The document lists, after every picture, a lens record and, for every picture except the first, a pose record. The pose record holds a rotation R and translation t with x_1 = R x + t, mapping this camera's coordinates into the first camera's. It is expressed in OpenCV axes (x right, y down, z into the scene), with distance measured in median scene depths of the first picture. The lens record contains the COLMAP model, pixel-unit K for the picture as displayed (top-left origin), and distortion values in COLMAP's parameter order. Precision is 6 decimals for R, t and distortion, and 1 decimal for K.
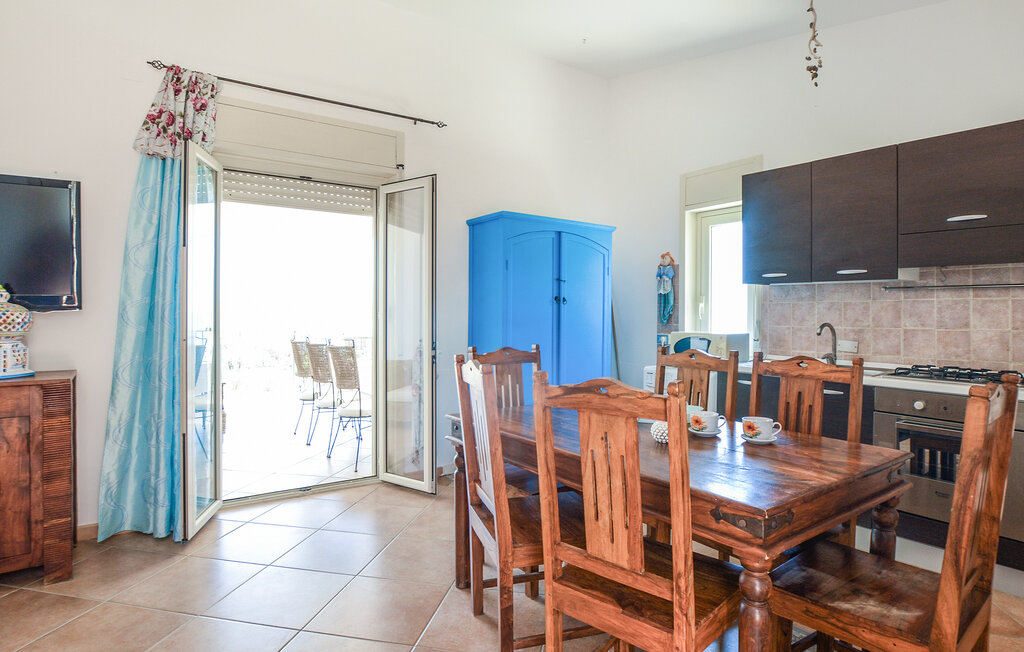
lens RADIAL K [[547.5, 0, 511.1], [0, 547.5, 332.1], [0, 0, 1]] dist [-0.020859, 0.001379]
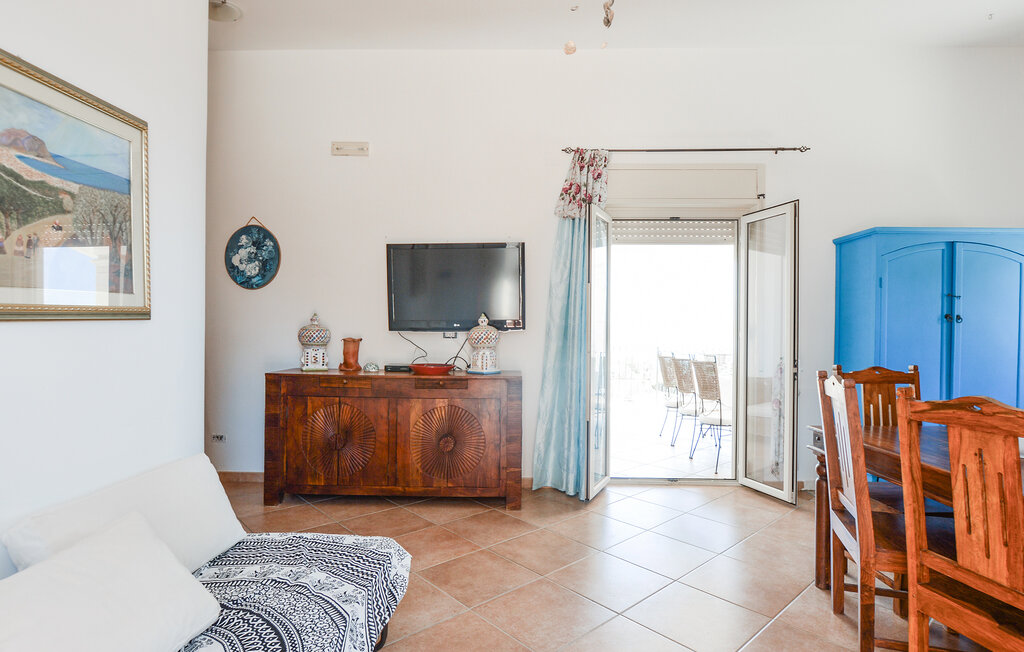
lens RADIAL K [[522.6, 0, 508.4], [0, 522.6, 332.6], [0, 0, 1]] dist [-0.021440, 0.002136]
pose [[0.799500, 0.002029, -0.600663, 0.020683], [-0.021768, 0.999435, -0.025598, 0.003561], [0.600272, 0.033541, 0.799092, -0.159153]]
